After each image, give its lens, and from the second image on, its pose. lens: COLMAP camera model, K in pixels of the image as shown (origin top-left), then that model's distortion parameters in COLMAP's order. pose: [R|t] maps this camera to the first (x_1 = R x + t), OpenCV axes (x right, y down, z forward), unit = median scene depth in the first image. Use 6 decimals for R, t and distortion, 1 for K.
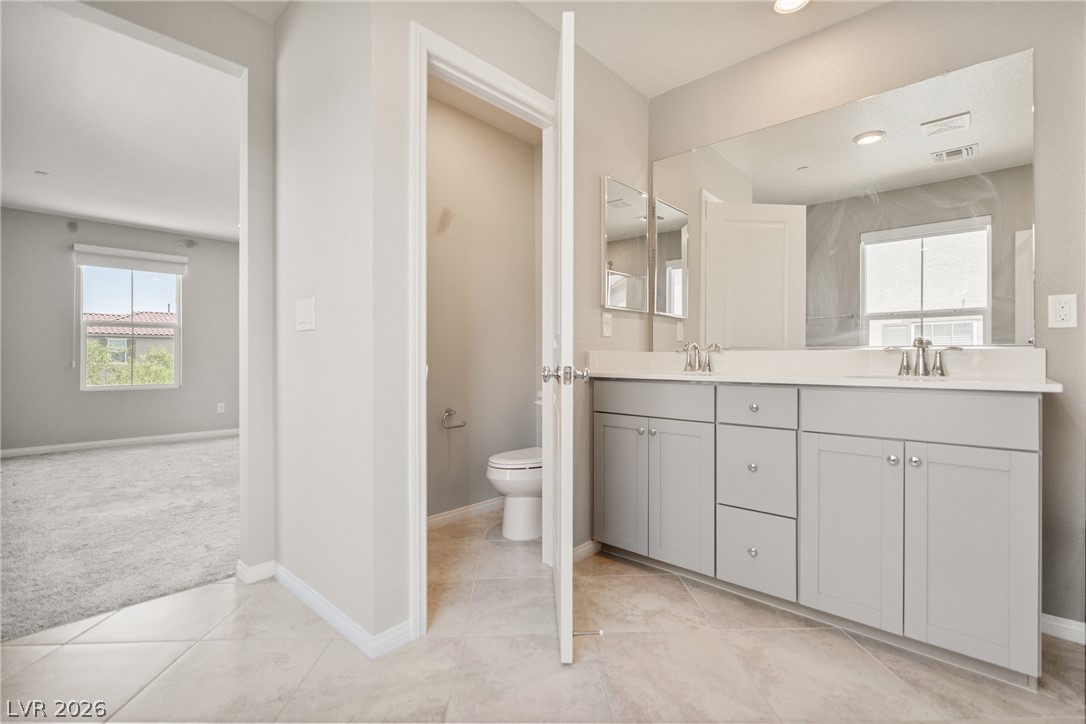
lens RADIAL K [[497.0, 0, 548.4], [0, 497.0, 355.4], [0, 0, 1]] dist [0.001861, -0.000063]
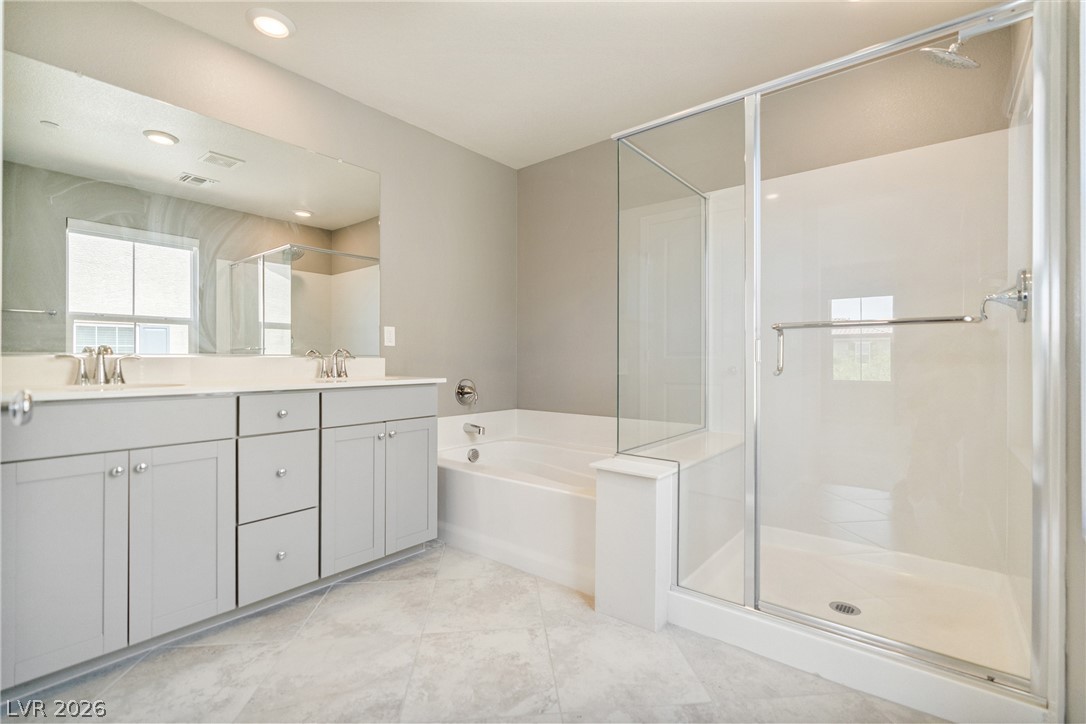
lens RADIAL K [[497.0, 0, 548.9], [0, 497.0, 357.8], [0, 0, 1]] dist [0.001861, -0.000063]
pose [[-0.070755, 0.004683, 0.997483, -0.636623], [-0.004442, 0.999978, -0.005010, -0.008141], [-0.997484, -0.004785, -0.070733, 0.517402]]
